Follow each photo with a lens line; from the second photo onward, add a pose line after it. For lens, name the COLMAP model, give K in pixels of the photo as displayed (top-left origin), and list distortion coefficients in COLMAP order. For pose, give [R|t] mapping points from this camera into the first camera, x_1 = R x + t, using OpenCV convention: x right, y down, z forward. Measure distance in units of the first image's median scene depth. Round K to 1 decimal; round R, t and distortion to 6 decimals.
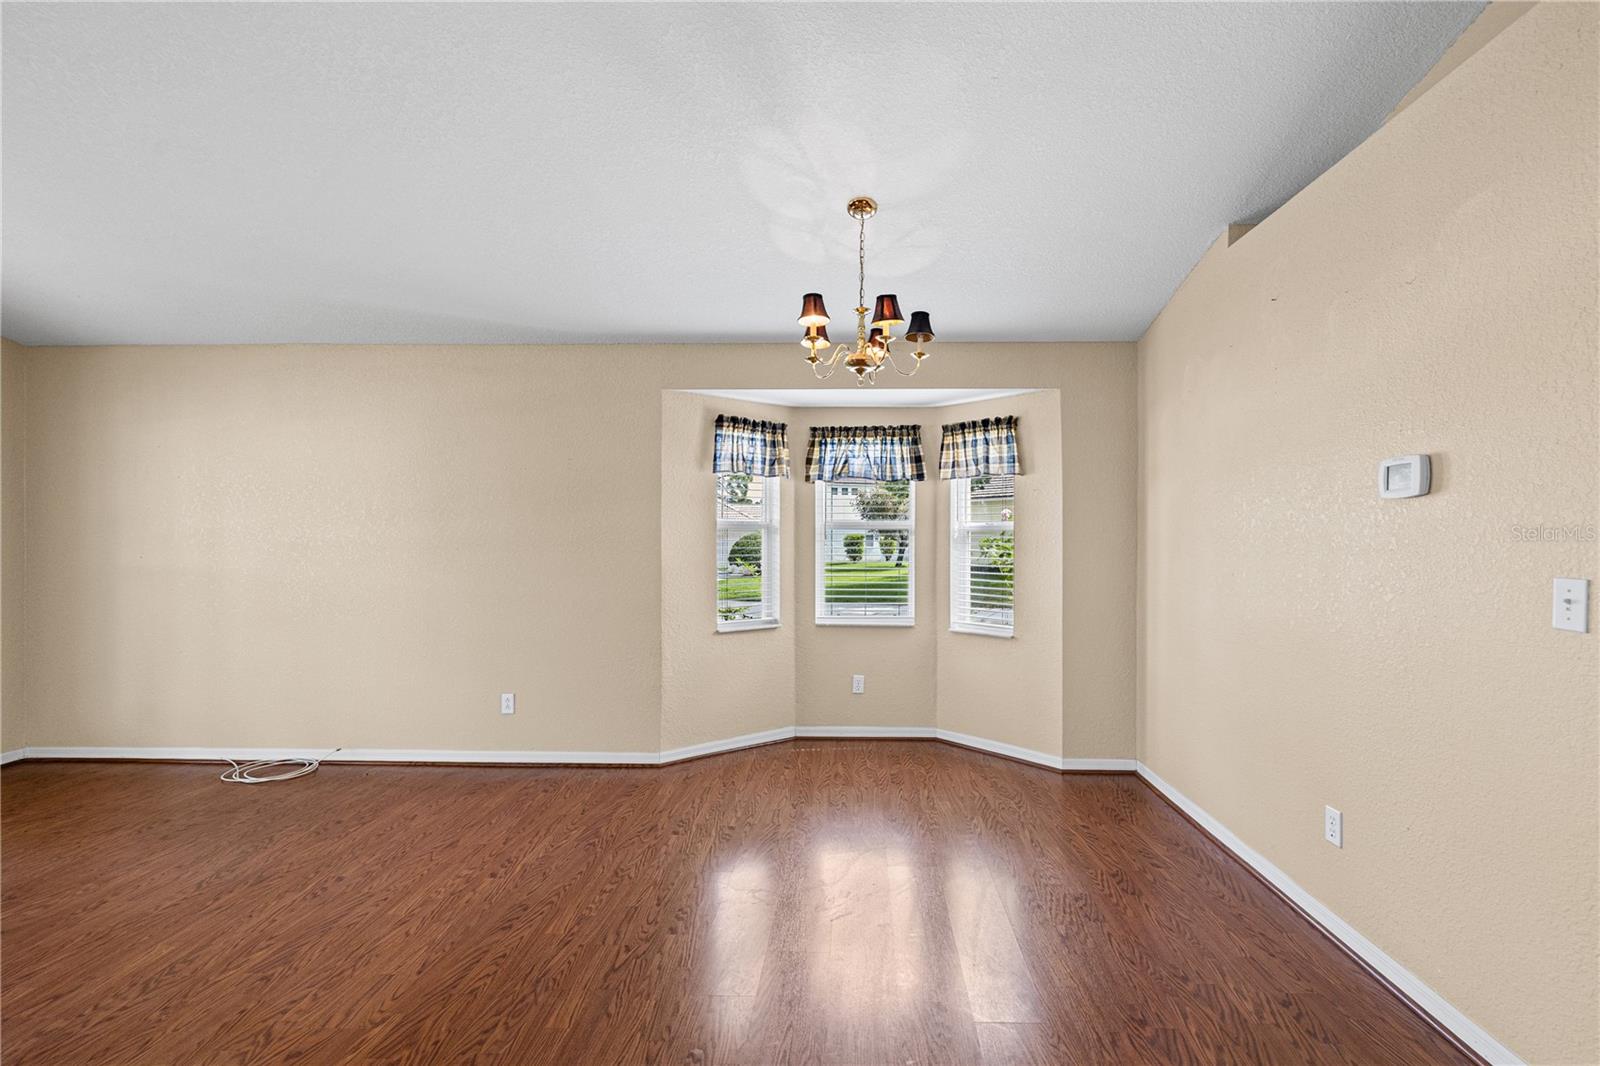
lens RADIAL K [[686.1, 0, 831.6], [0, 686.1, 541.3], [0, 0, 1]] dist [0.006472, -0.000117]
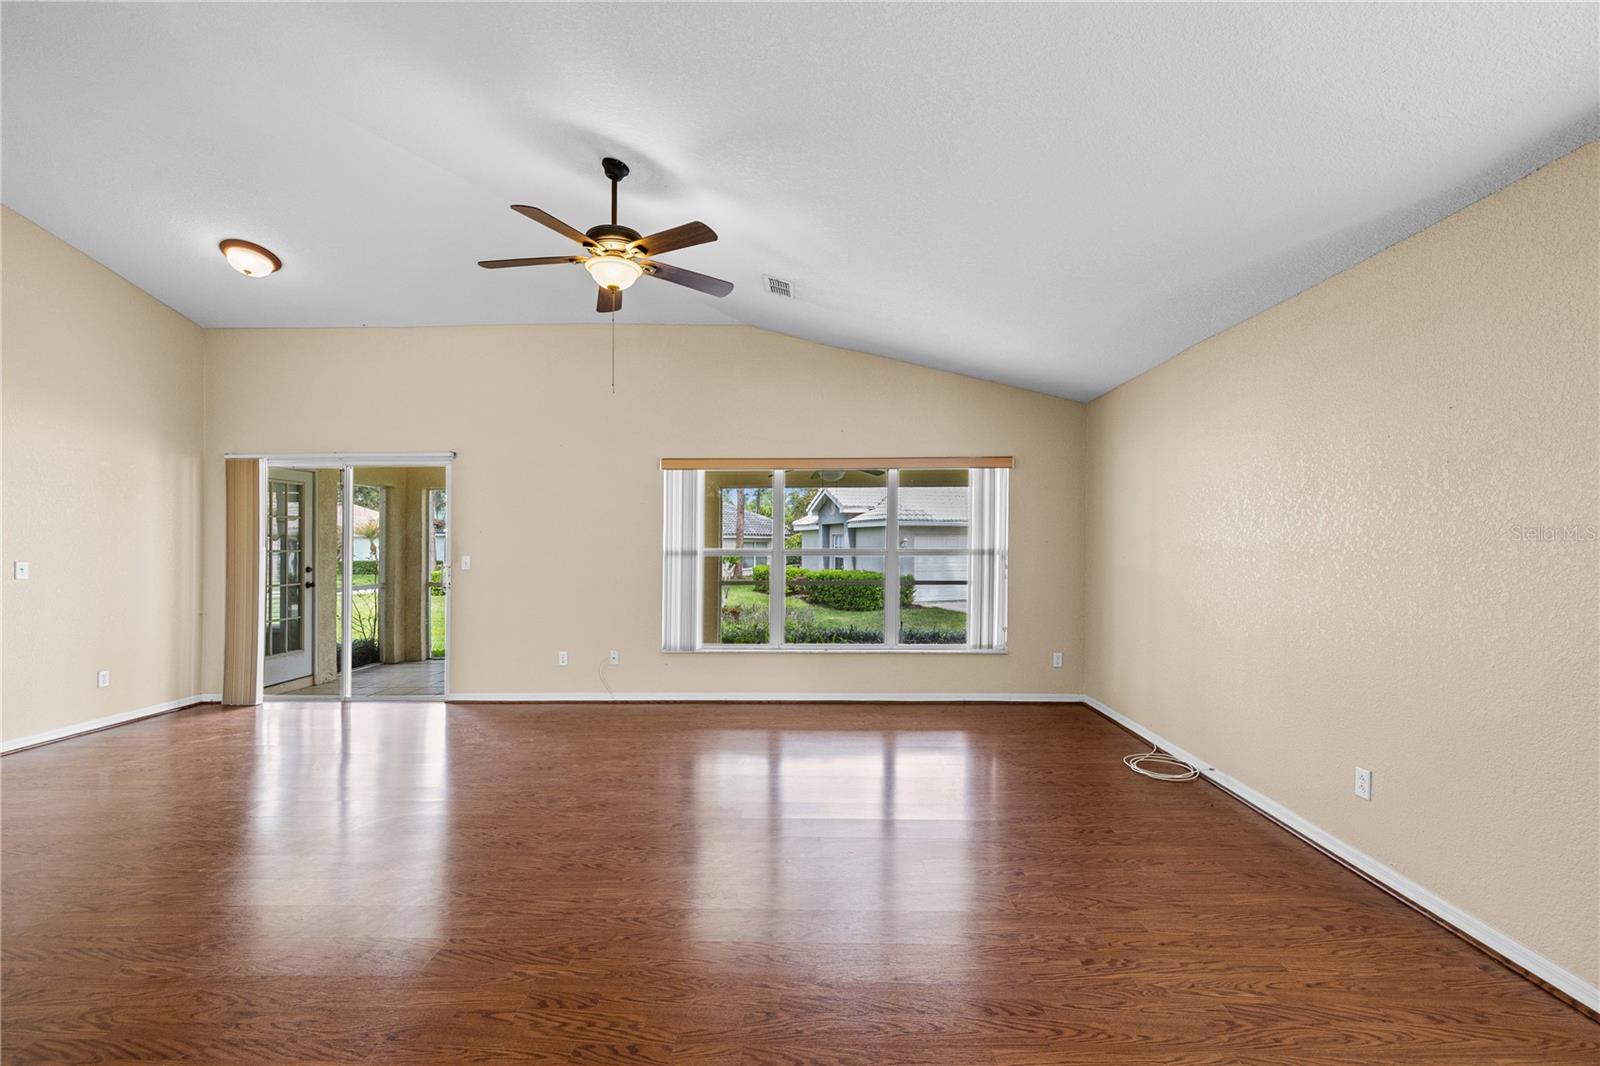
lens RADIAL K [[686.1, 0, 832.6], [0, 686.1, 547.6], [0, 0, 1]] dist [0.006472, -0.000117]
pose [[0.028480, 0.000737, -0.999594, 0.188297], [-0.005969, 0.999982, 0.000567, 0.004667], [0.999577, 0.005950, 0.028484, 0.432116]]
